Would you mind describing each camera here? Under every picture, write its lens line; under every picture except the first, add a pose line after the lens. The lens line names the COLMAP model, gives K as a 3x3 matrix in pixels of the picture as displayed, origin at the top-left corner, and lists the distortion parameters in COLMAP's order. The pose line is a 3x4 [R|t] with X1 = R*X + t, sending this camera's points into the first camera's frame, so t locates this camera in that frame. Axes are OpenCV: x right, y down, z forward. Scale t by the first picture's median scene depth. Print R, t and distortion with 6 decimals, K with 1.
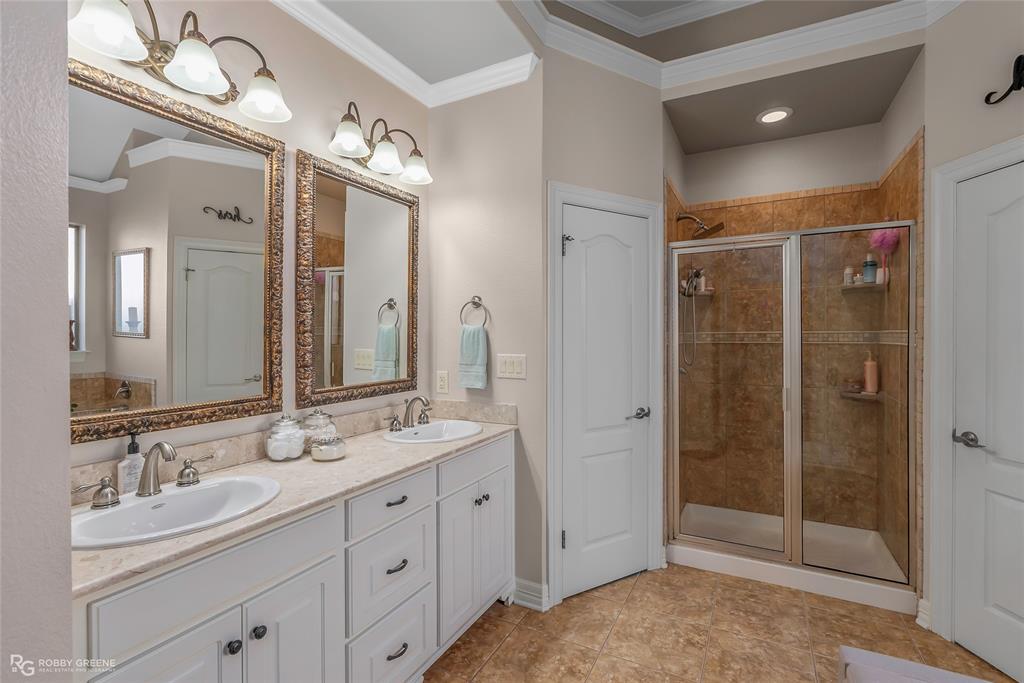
lens RADIAL K [[473.4, 0, 514.3], [0, 473.4, 336.2], [0, 0, 1]] dist [-0.007619, 0.003477]
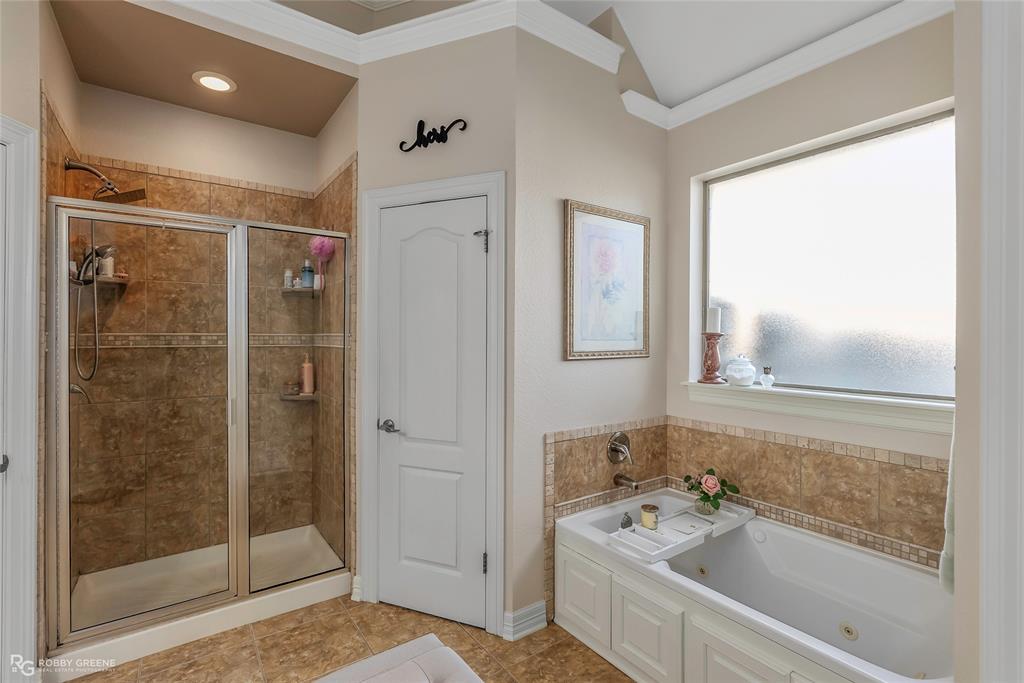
lens RADIAL K [[473.4, 0, 521.5], [0, 473.4, 337.9], [0, 0, 1]] dist [-0.007619, 0.003477]
pose [[0.440597, 0.003302, 0.897699, 0.026892], [-0.002807, 0.999993, -0.002301, -0.001268], [-0.897700, -0.001506, 0.440604, 0.117154]]
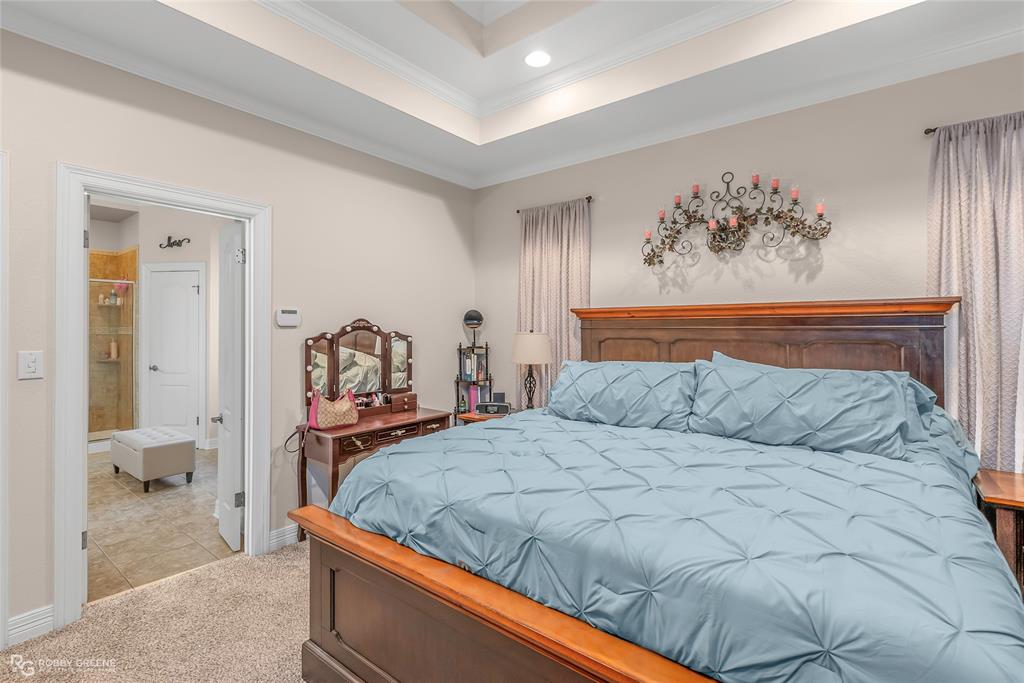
lens RADIAL K [[473.4, 0, 513.0], [0, 473.4, 332.4], [0, 0, 1]] dist [-0.007619, 0.003477]
pose [[0.190585, -0.000233, 0.981671, -0.883740], [0.000362, 1.000000, 0.000167, 0.009112], [-0.981671, 0.000323, 0.190585, -1.041280]]
